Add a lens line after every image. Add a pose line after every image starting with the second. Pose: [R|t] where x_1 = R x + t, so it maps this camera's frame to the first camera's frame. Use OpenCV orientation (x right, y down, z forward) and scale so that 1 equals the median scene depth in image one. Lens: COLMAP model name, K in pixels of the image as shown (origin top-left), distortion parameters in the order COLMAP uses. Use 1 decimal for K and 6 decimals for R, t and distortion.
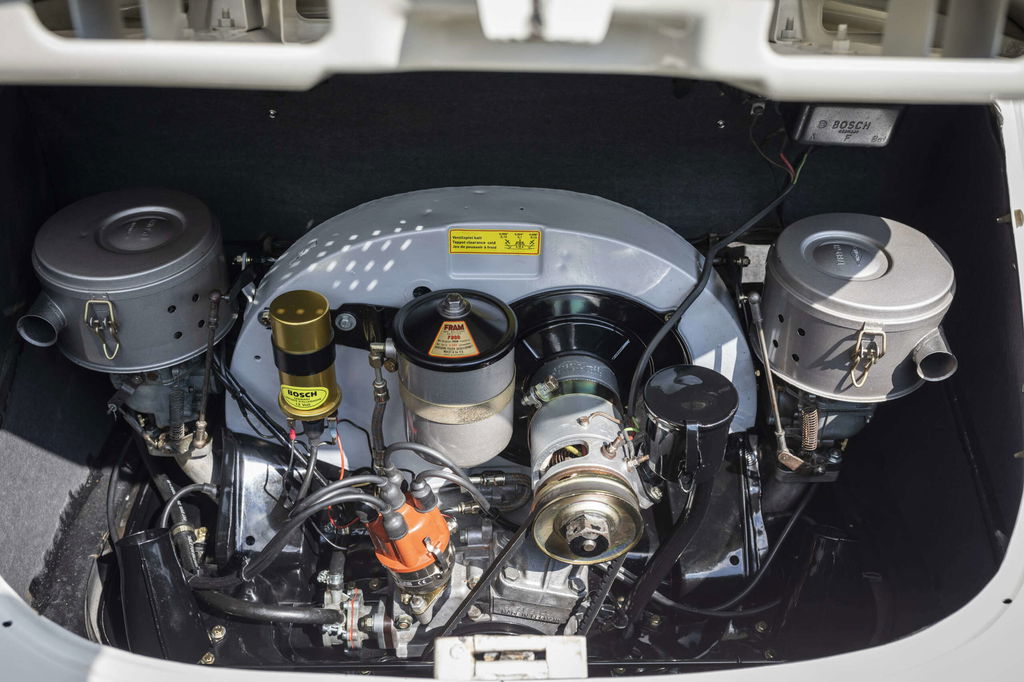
lens RADIAL K [[1008.1, 0, 480.3], [0, 1008.1, 344.8], [0, 0, 1]] dist [-0.032386, 0.000000]
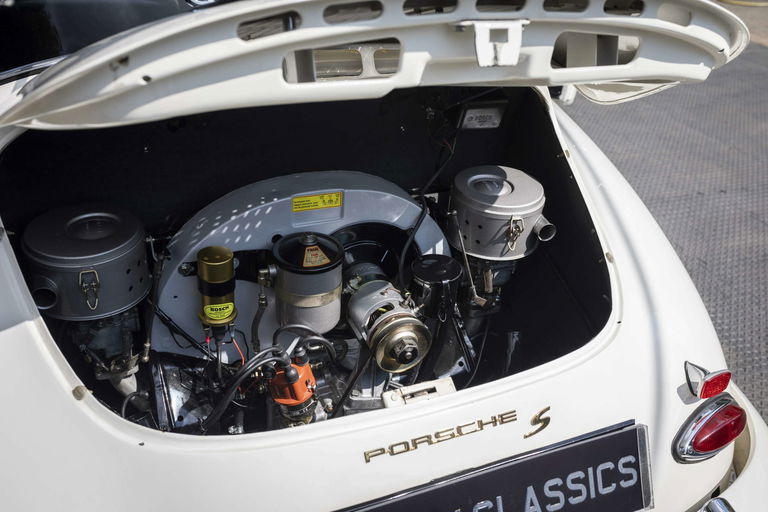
lens RADIAL K [[756.1, 0, 385.8], [0, 756.1, 256.4], [0, 0, 1]] dist [-0.032386, 0.000000]
pose [[0.916772, -0.158056, 0.366807, -0.368965], [0.192978, 0.979347, -0.060319, 0.091975], [-0.349698, 0.126084, 0.928339, -0.248347]]
